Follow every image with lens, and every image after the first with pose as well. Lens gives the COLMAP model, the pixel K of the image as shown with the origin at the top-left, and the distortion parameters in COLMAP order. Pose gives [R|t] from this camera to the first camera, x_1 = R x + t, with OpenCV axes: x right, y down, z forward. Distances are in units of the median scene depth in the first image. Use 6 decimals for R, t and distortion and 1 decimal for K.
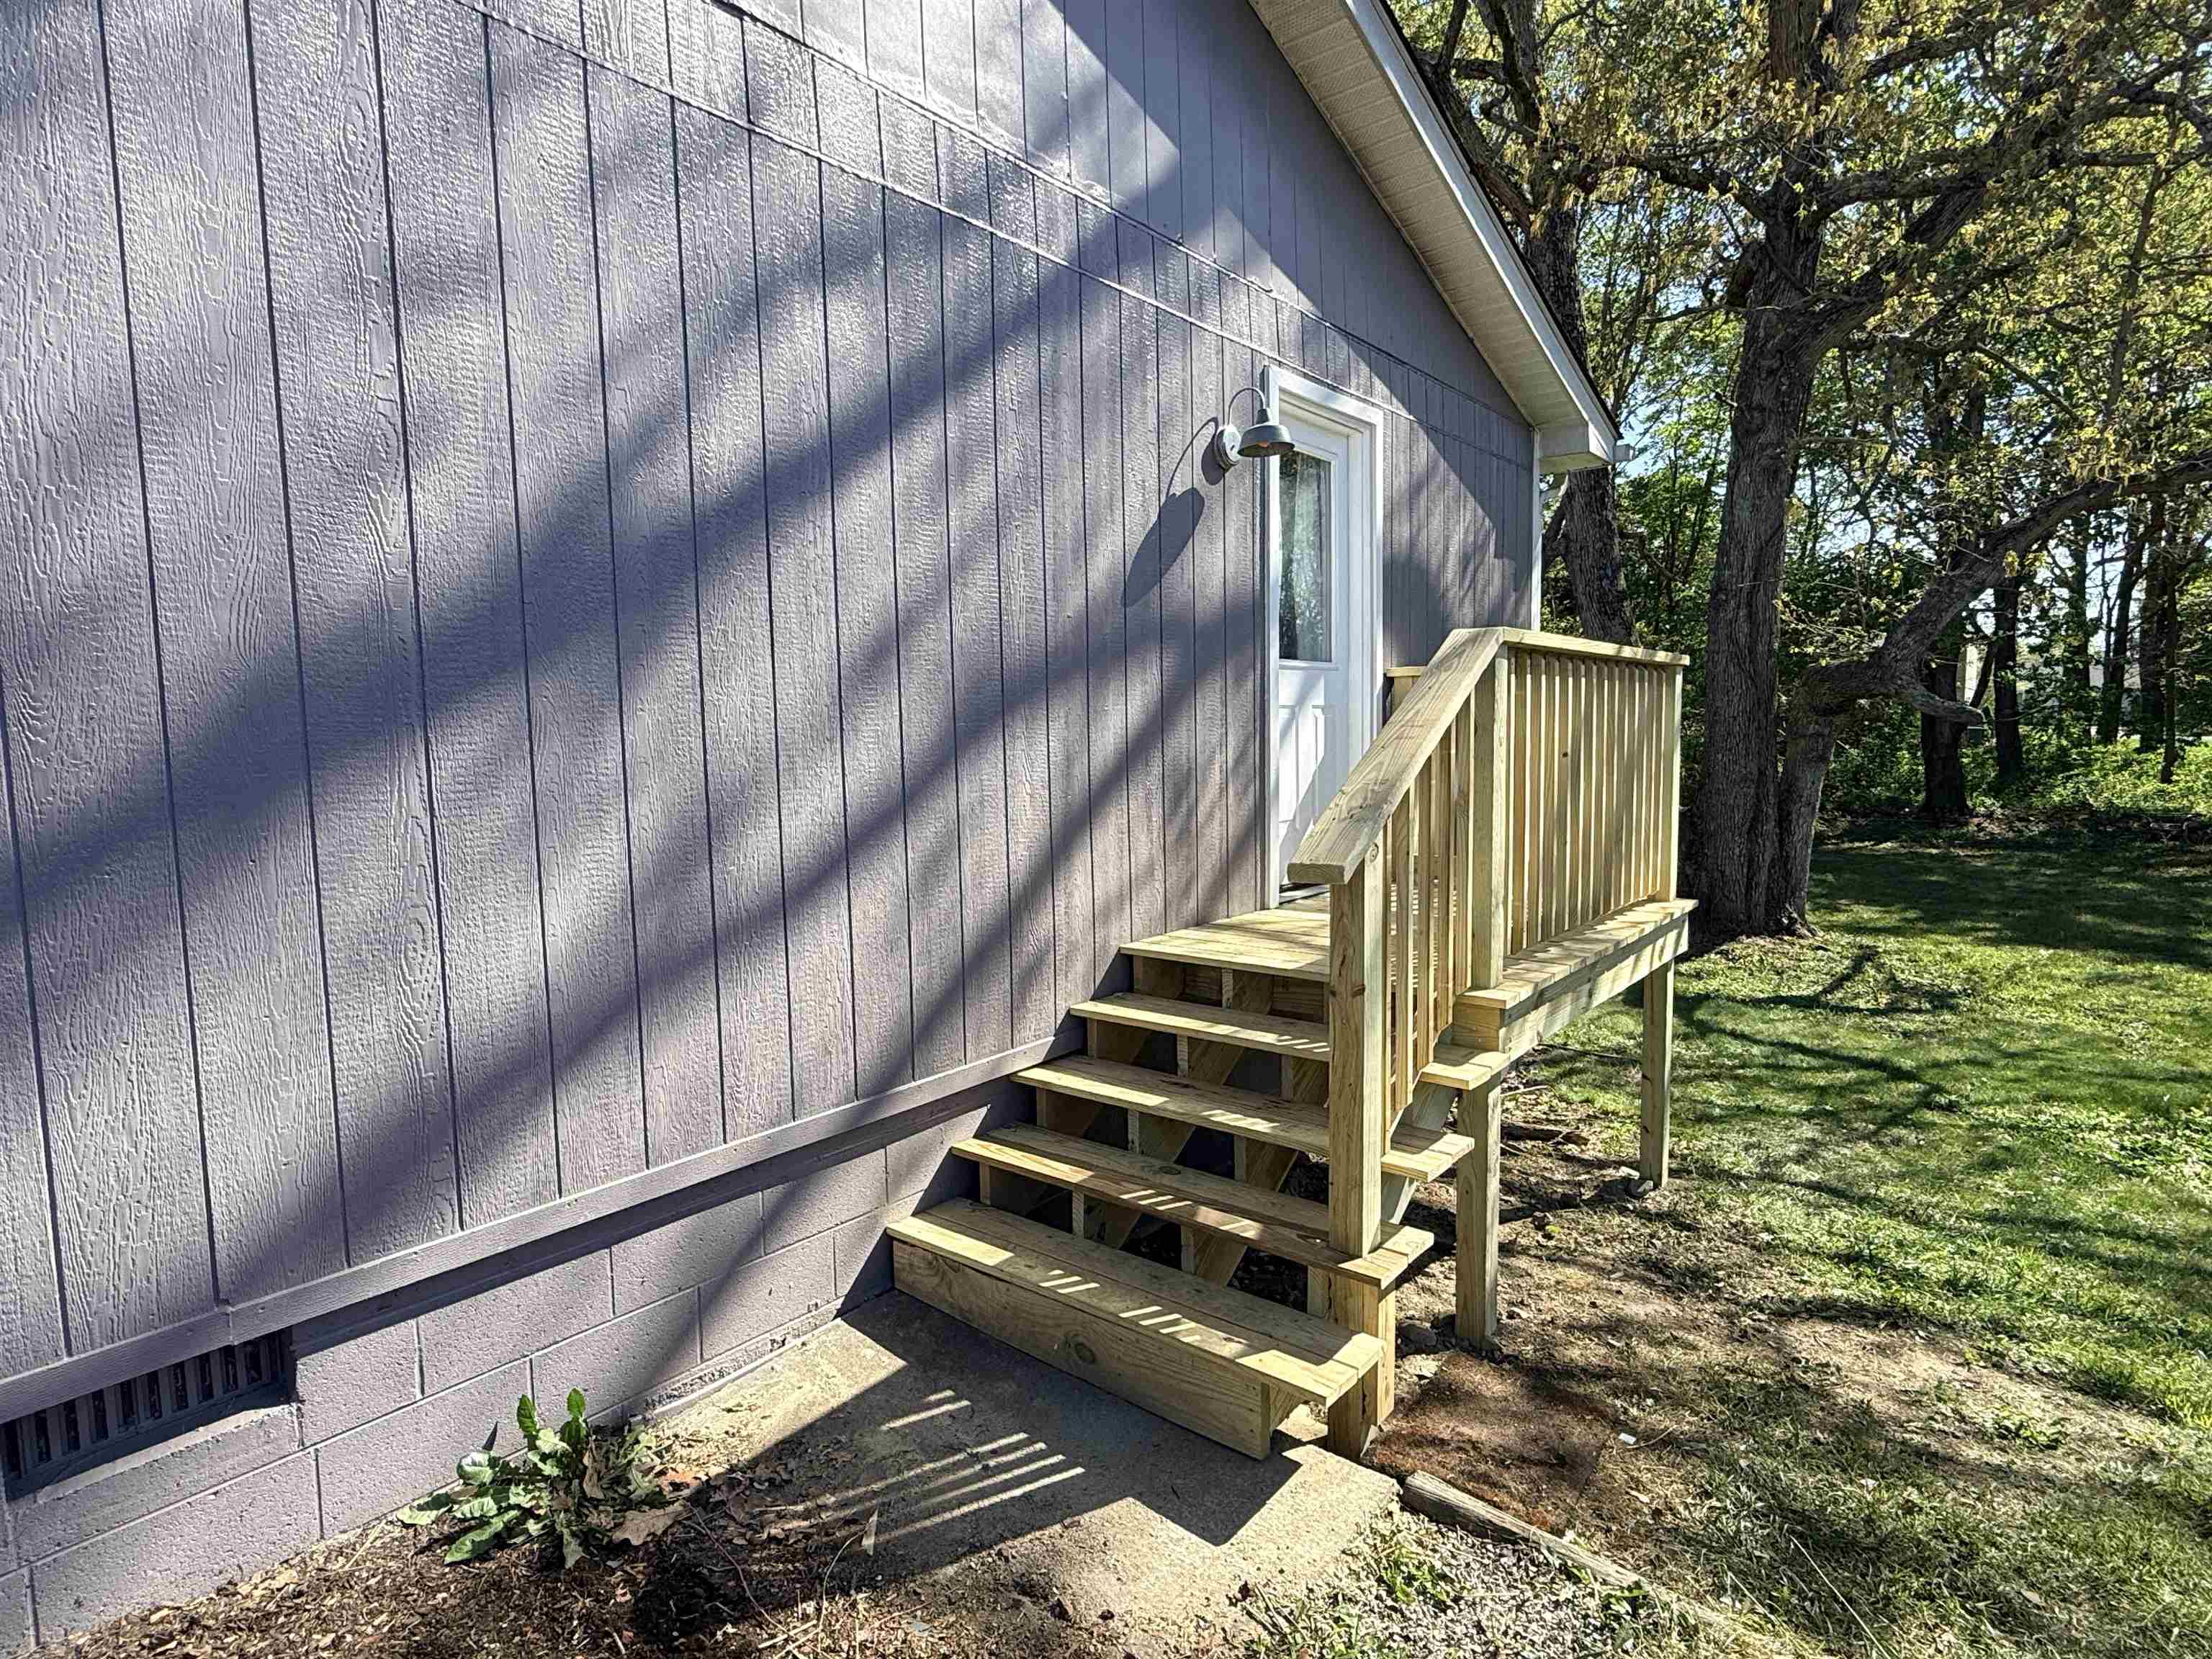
lens RADIAL K [[1167.5, 0, 1109.3], [0, 1167.5, 836.6], [0, 0, 1]] dist [-0.004821, -0.001551]
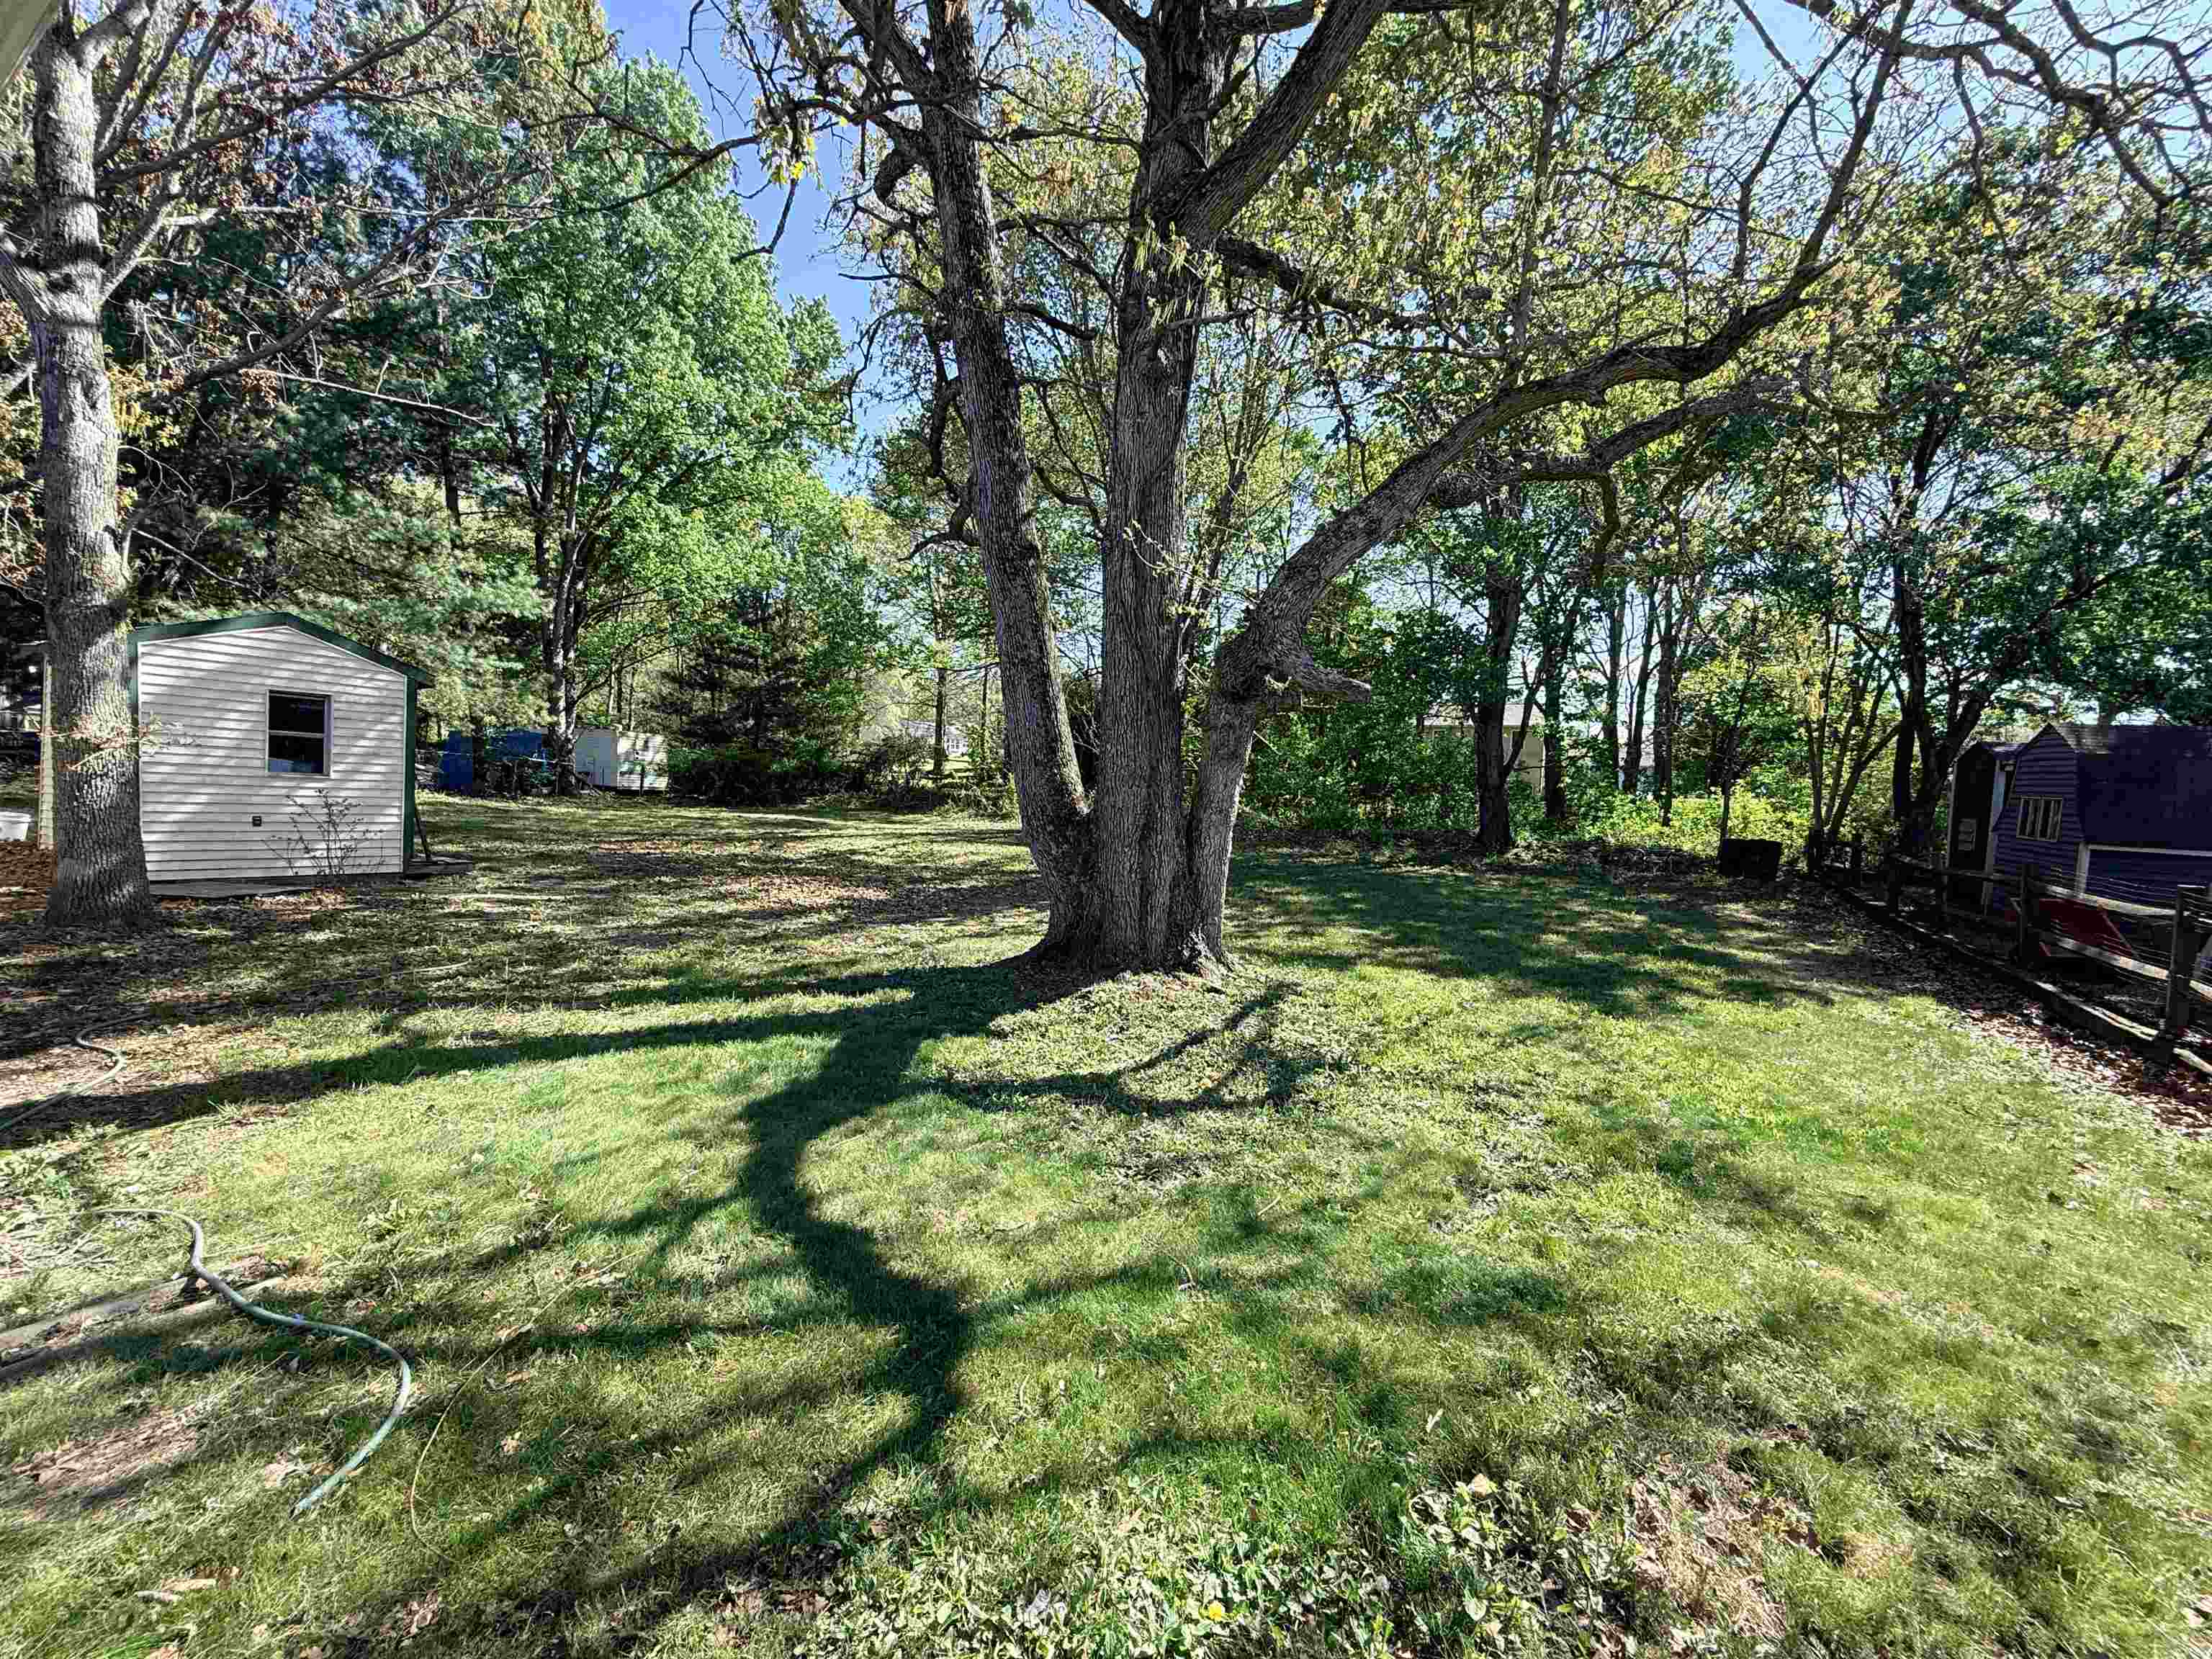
lens RADIAL K [[881.5, 0, 1110.8], [0, 881.5, 824.3], [0, 0, 1]] dist [0.000257, 0.000159]
pose [[0.986343, 0.030197, 0.161911, 0.417183], [-0.024659, 0.999044, -0.036108, 0.005709], [-0.162847, 0.031622, 0.986144, 0.388649]]
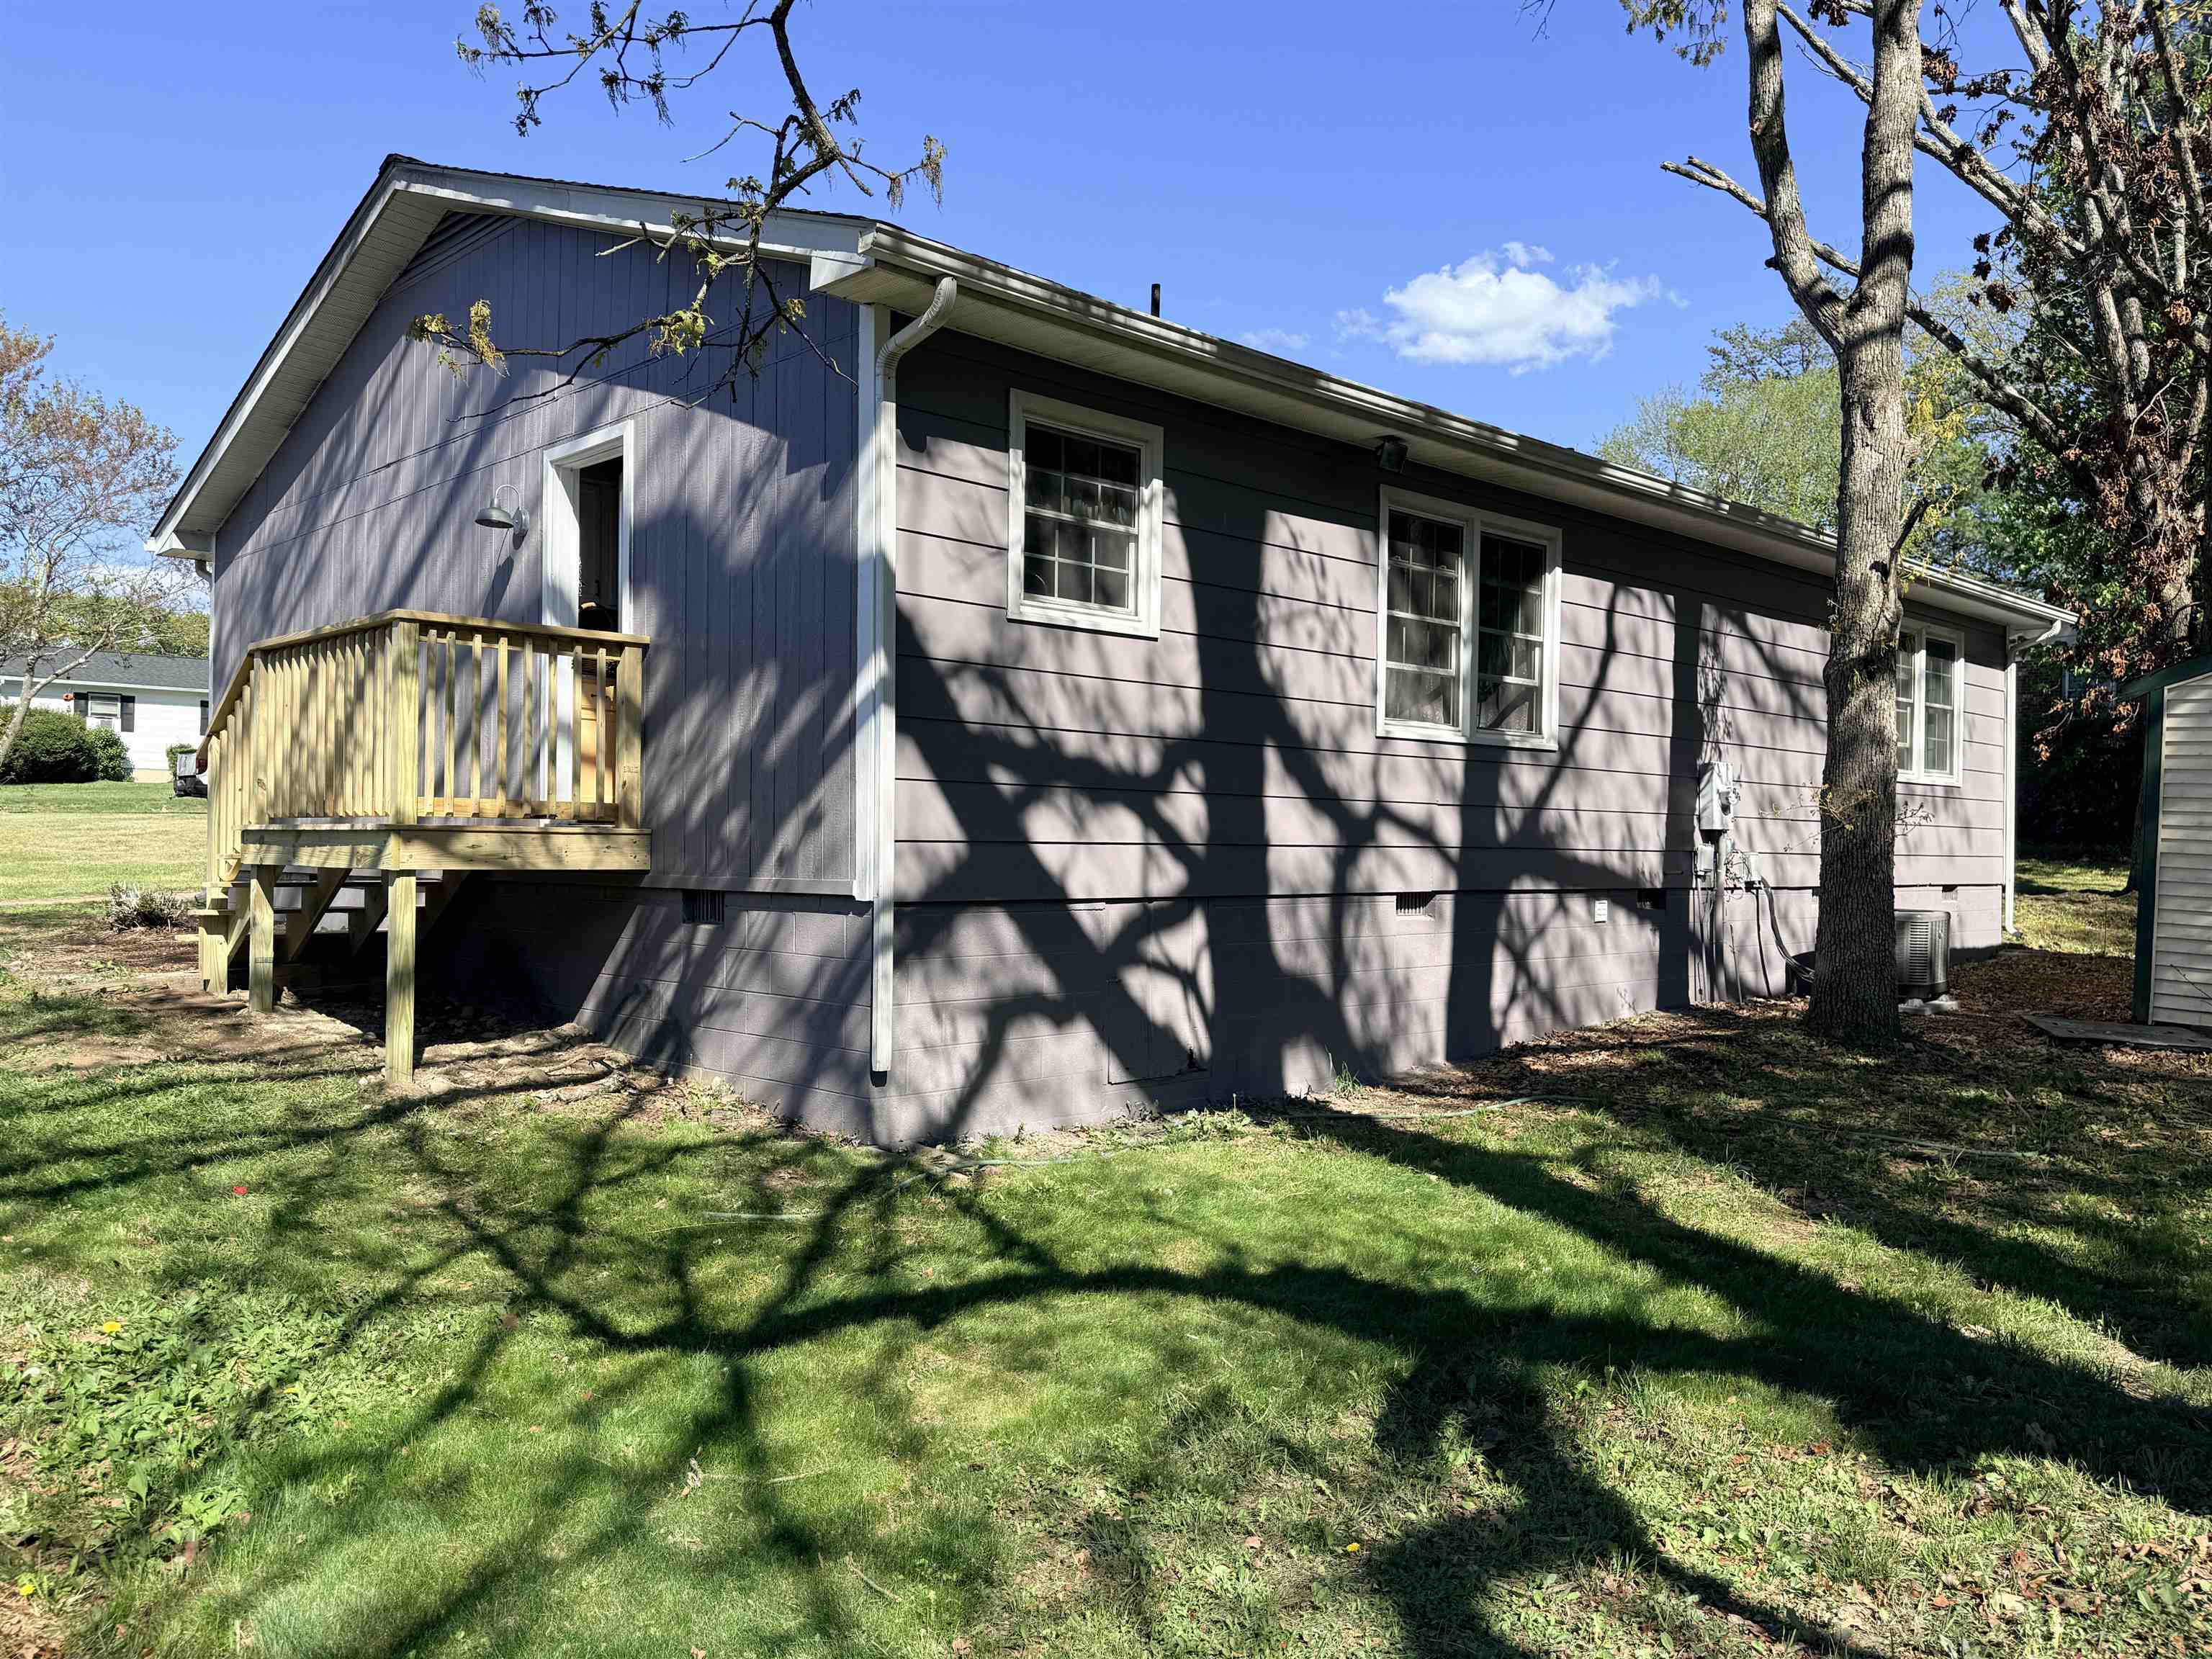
lens RADIAL K [[1672.1, 0, 1110.7], [0, 1672.1, 828.7], [0, 0, 1]] dist [0.006548, 0.000746]
pose [[-0.117015, 0.000488, -0.993130, 0.790628], [-0.108113, 0.994051, 0.013227, -0.012043], [0.987228, 0.108918, -0.116266, 0.730982]]
